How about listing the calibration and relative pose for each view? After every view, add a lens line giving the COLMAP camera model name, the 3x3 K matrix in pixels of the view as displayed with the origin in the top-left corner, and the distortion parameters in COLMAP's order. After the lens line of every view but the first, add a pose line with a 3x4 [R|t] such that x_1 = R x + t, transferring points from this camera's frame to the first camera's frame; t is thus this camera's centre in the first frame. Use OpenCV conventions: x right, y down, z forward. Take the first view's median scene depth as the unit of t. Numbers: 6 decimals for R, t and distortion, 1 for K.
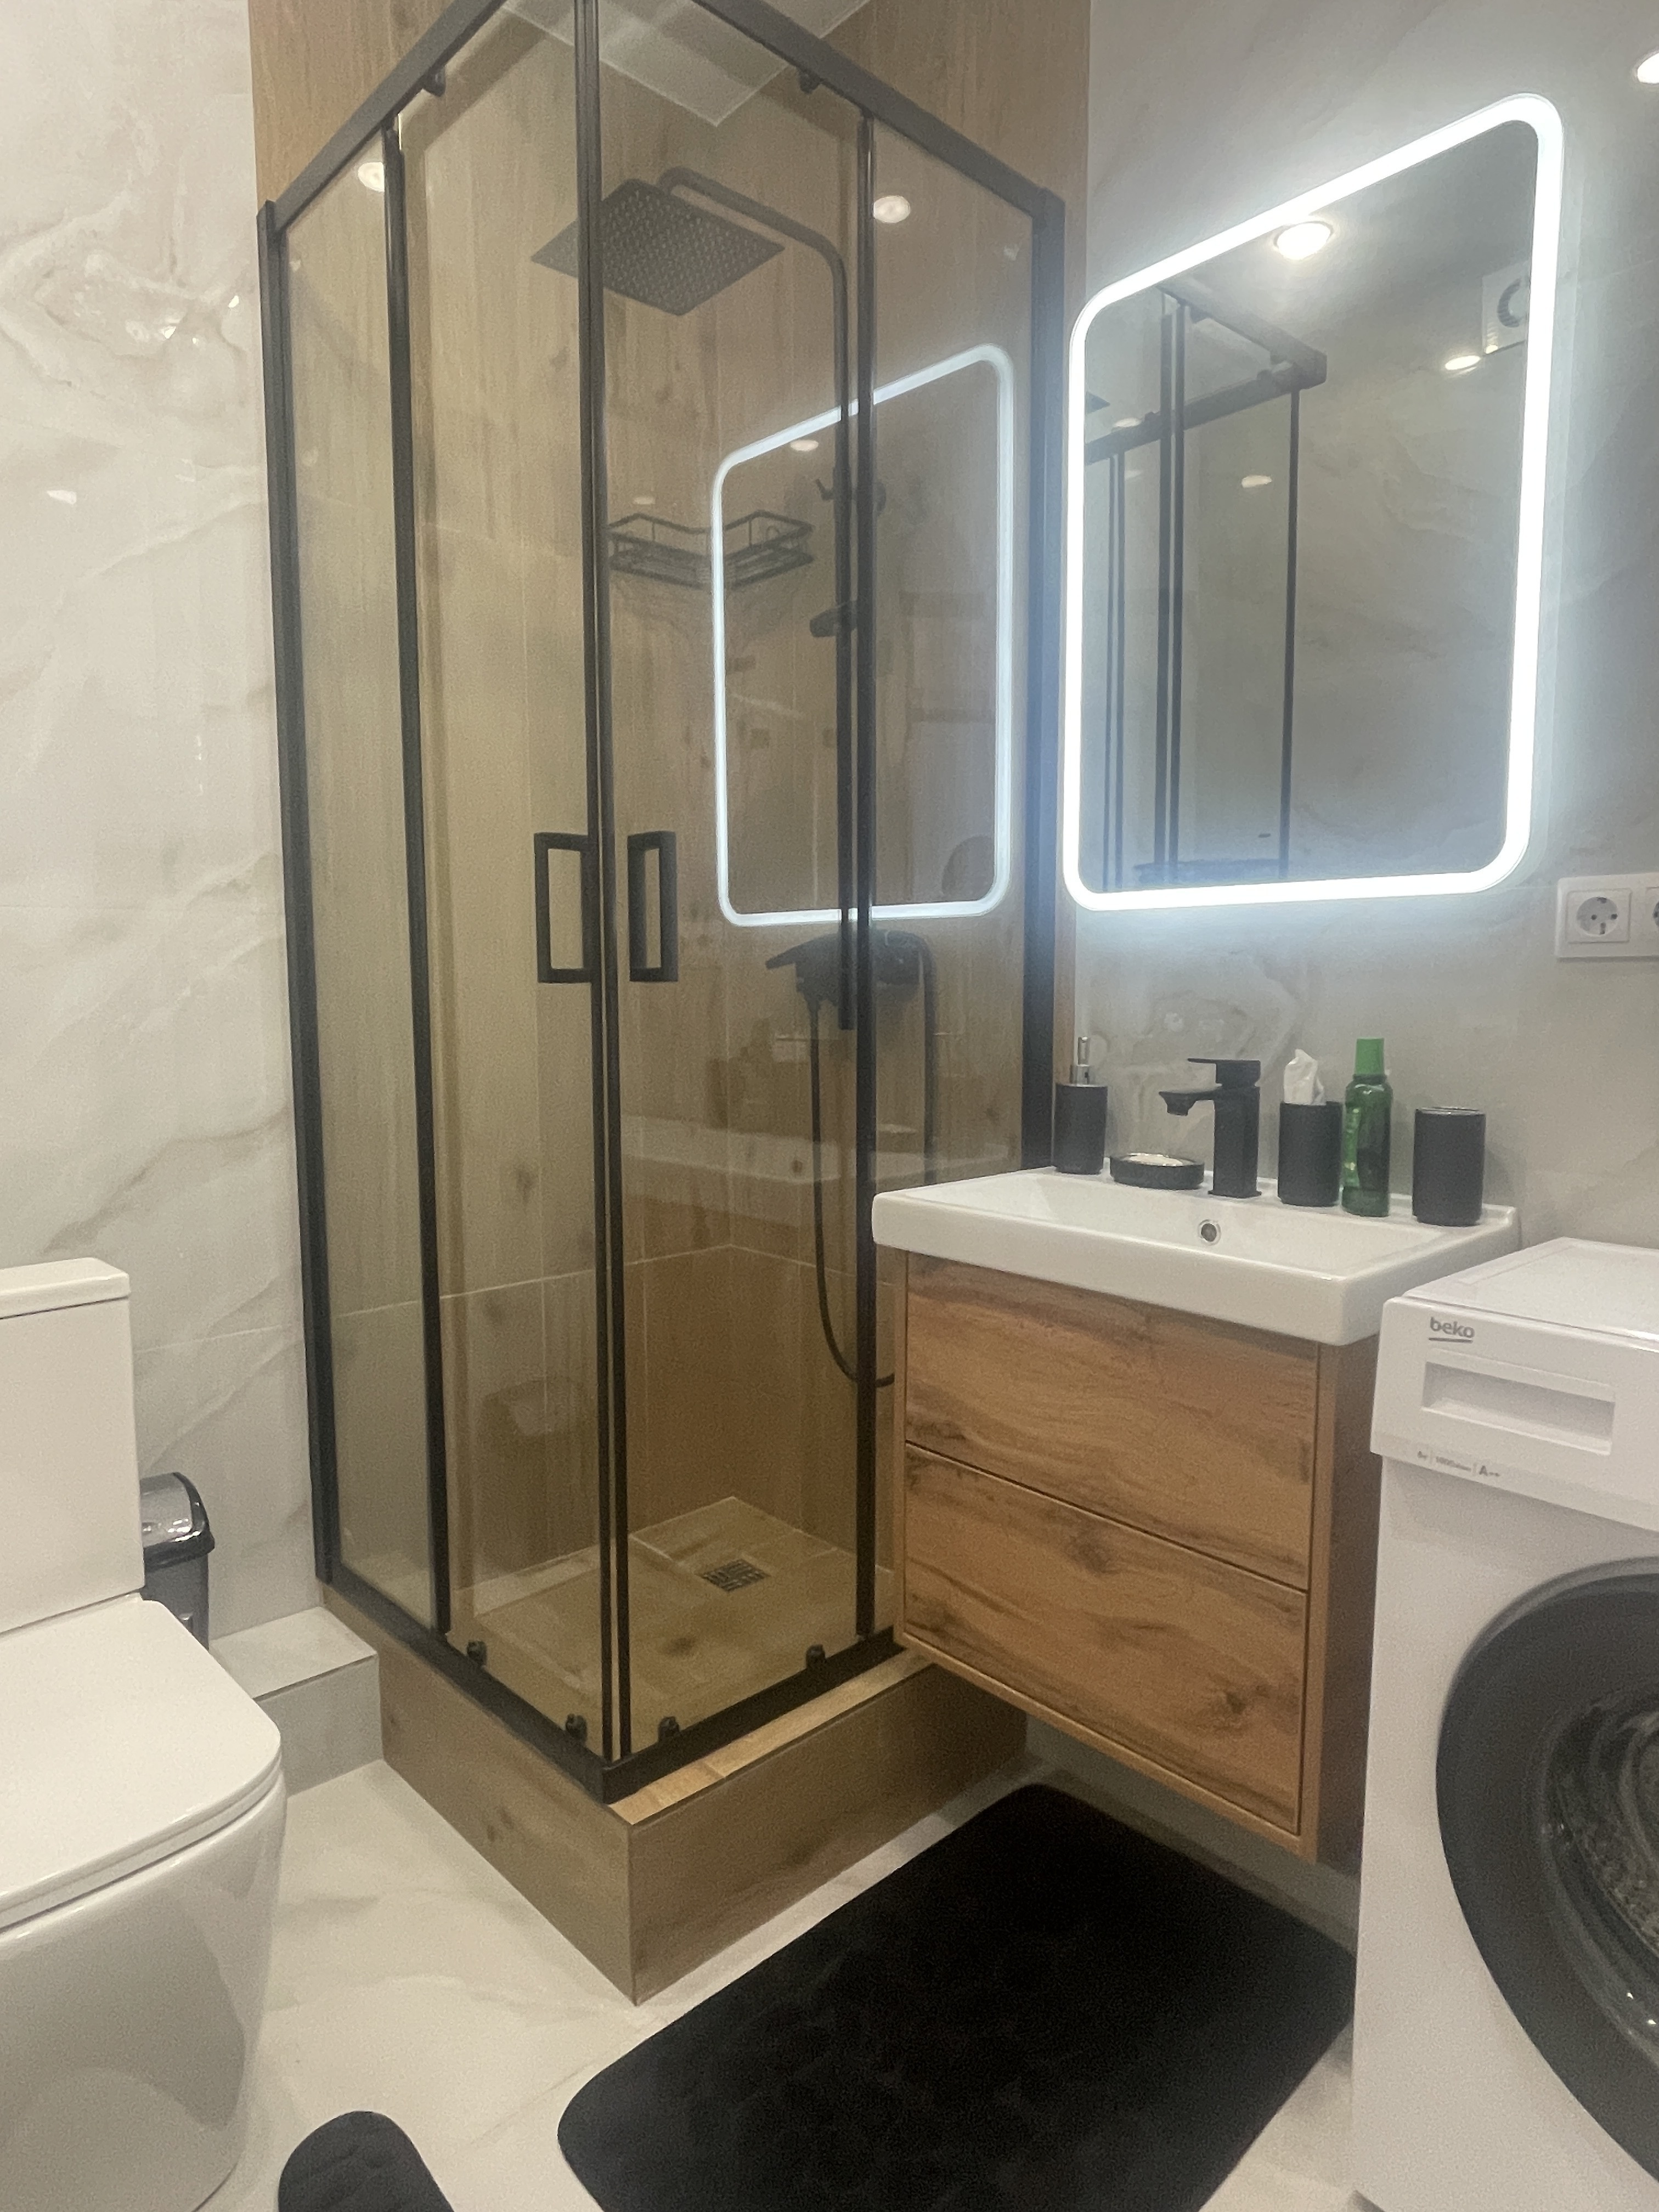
lens RADIAL K [[1289.0, 0, 829.5], [0, 1289.0, 1106.0], [0, 0, 1]] dist [-0.055255, -0.000603]
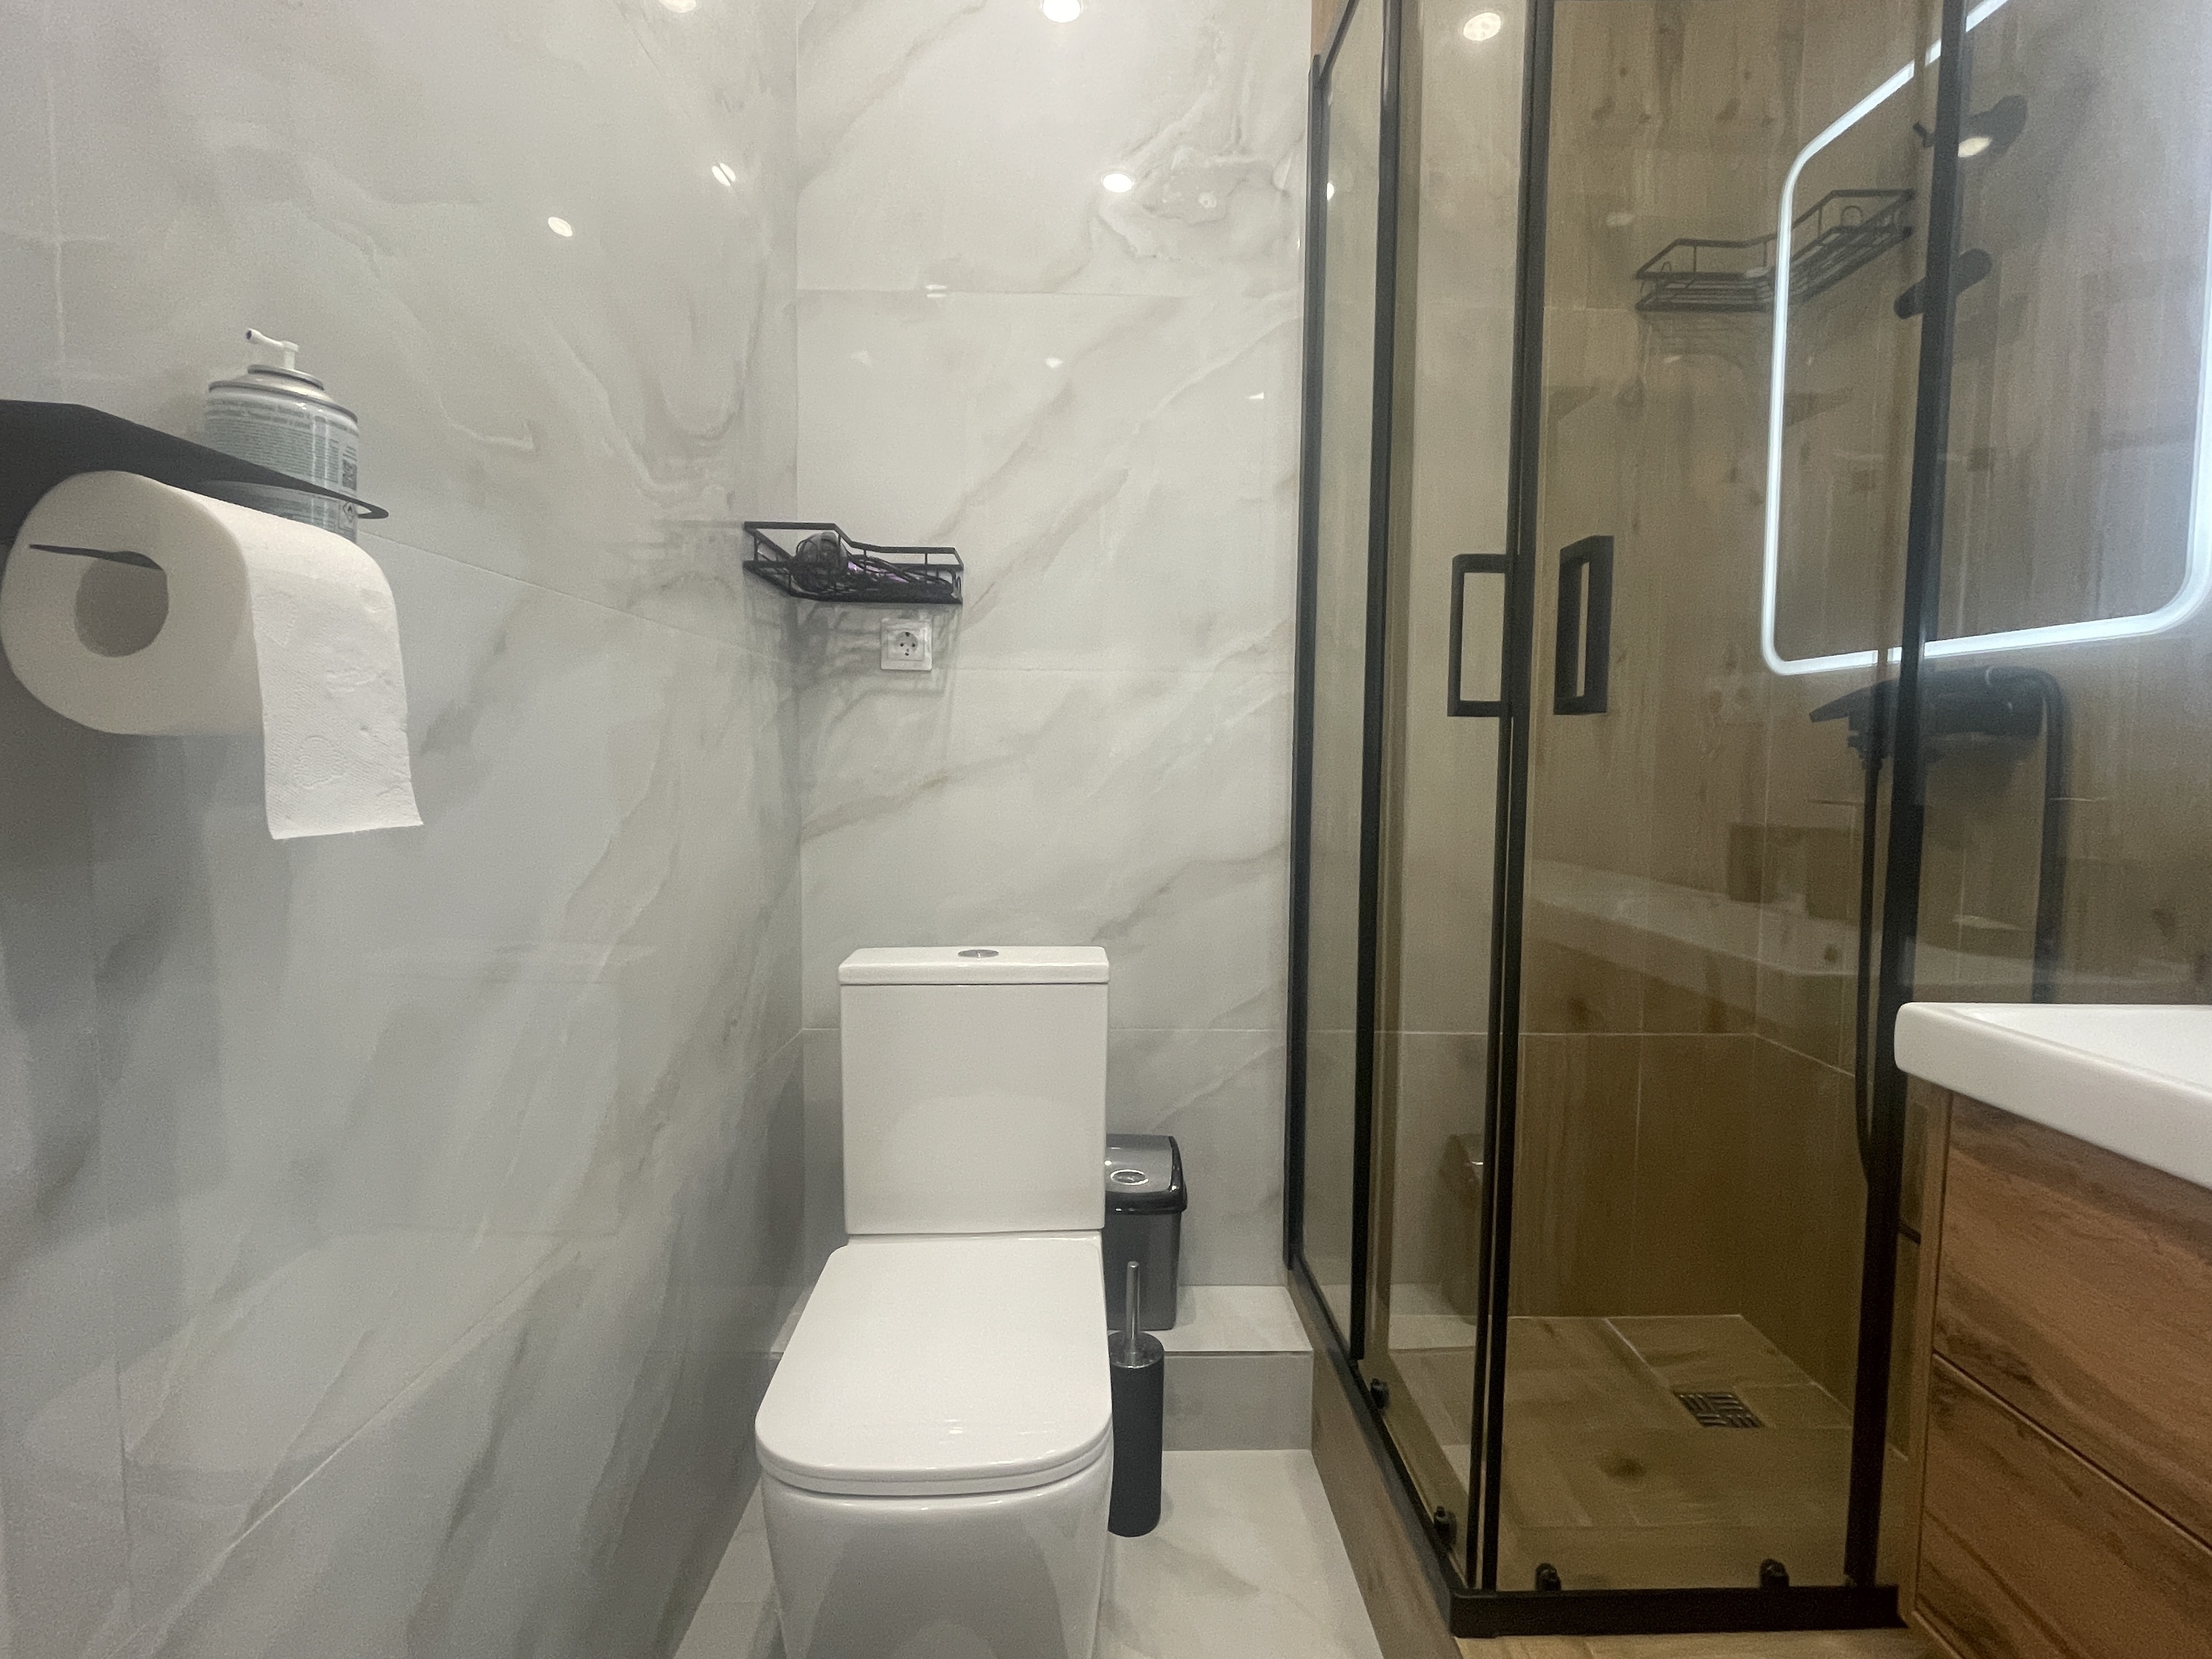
lens RADIAL K [[1014.2, 0, 1099.5], [0, 1014.2, 823.6], [0, 0, 1]] dist [-0.015602, 0.000355]
pose [[0.737537, 0.054037, -0.673141, 0.069447], [-0.080685, 0.996704, -0.008392, 0.006809], [0.670469, 0.060502, 0.739467, 0.228358]]
